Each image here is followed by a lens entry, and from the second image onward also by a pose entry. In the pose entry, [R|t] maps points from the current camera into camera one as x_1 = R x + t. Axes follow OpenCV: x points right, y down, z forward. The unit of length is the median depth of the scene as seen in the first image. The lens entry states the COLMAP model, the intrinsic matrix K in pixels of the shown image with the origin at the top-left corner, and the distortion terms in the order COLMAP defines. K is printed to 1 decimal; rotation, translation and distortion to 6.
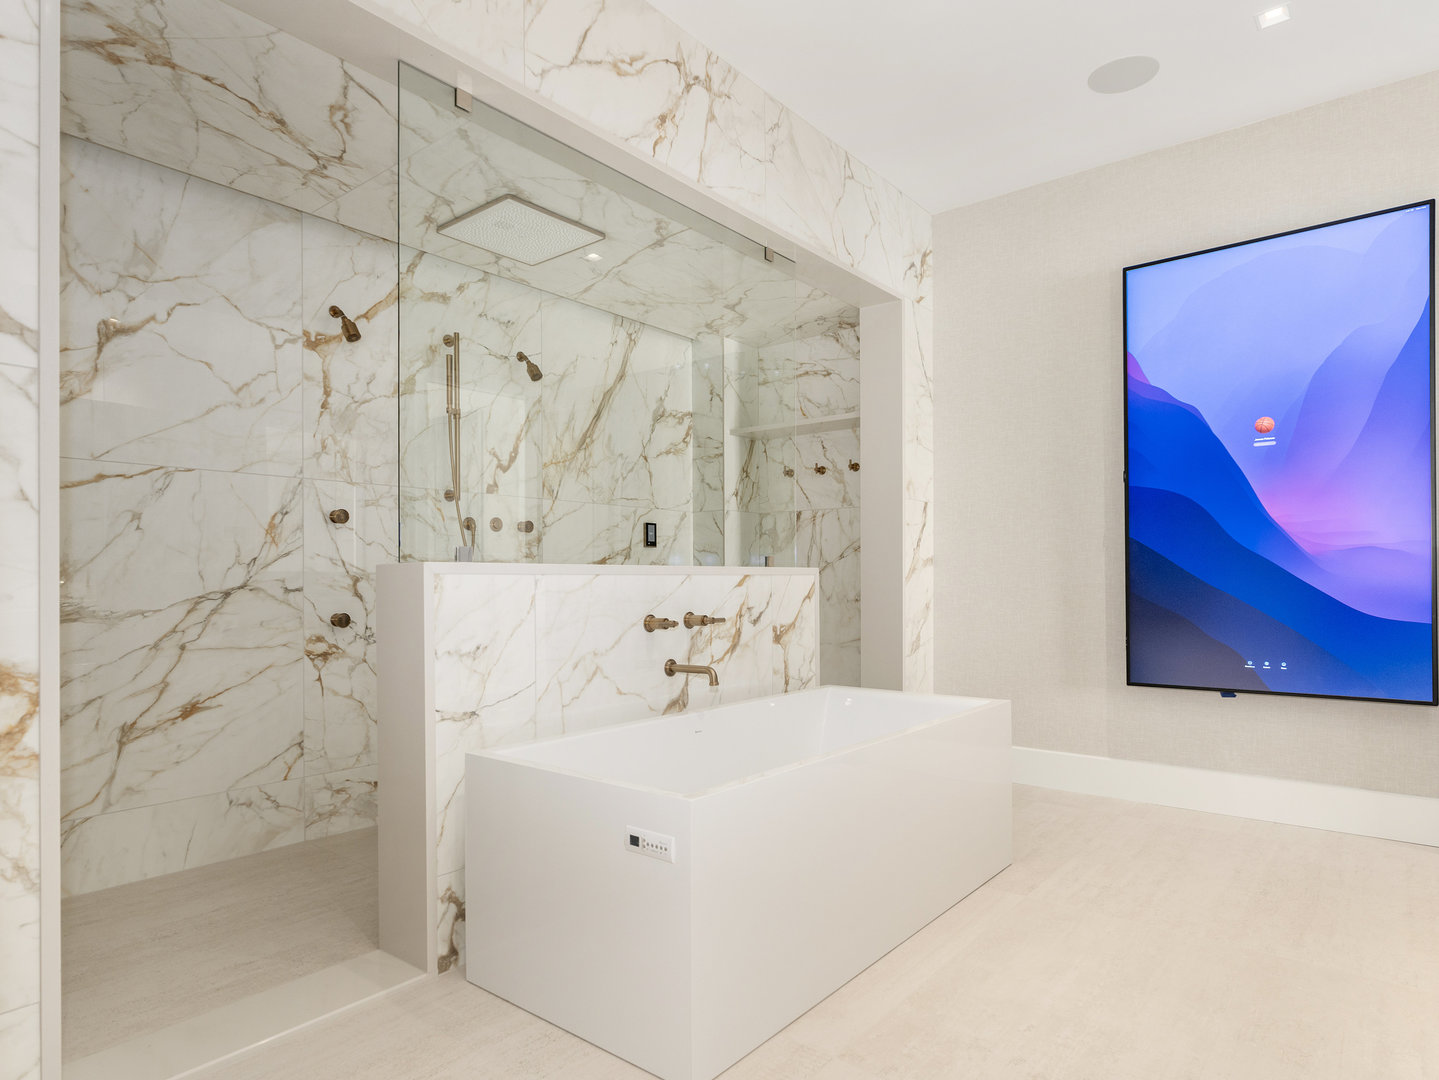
lens RADIAL K [[842.2, 0, 746.7], [0, 842.2, 573.8], [0, 0, 1]] dist [-0.008617, 0.003925]
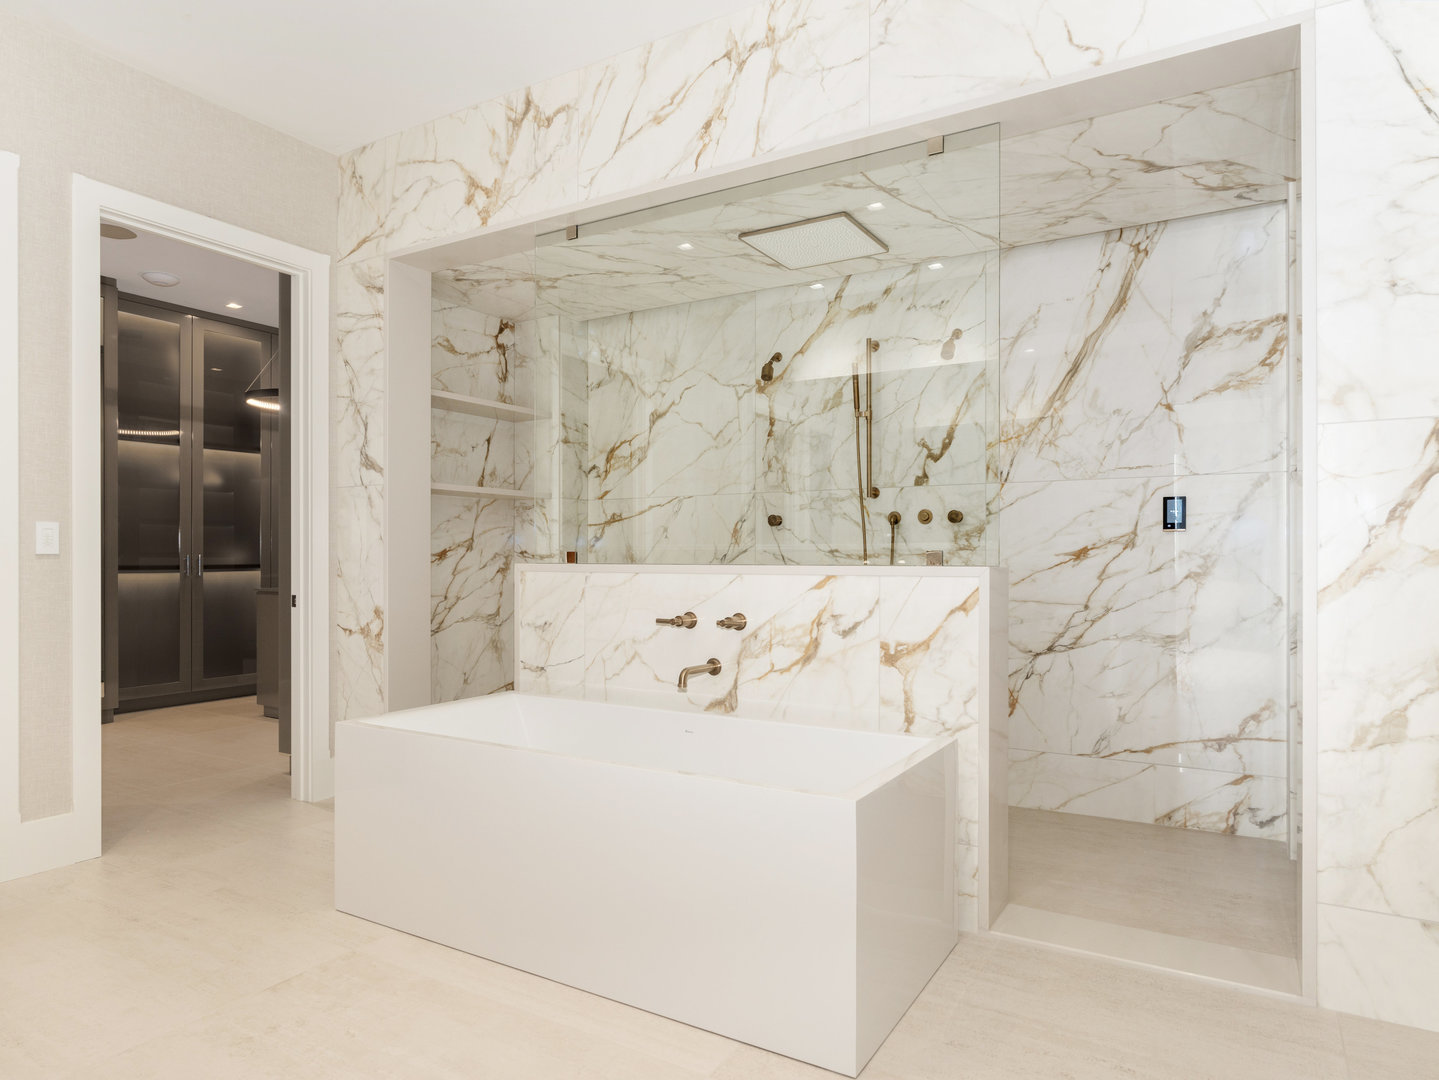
lens RADIAL K [[893.5, 0, 718.2], [0, 893.5, 551.0], [0, 0, 1]] dist [-0.004518, 0.002379]
pose [[0.129106, -0.001148, -0.991630, 0.805512], [0.003790, 0.999993, -0.000665, -0.021484], [0.991624, -0.003672, 0.129110, 0.723138]]
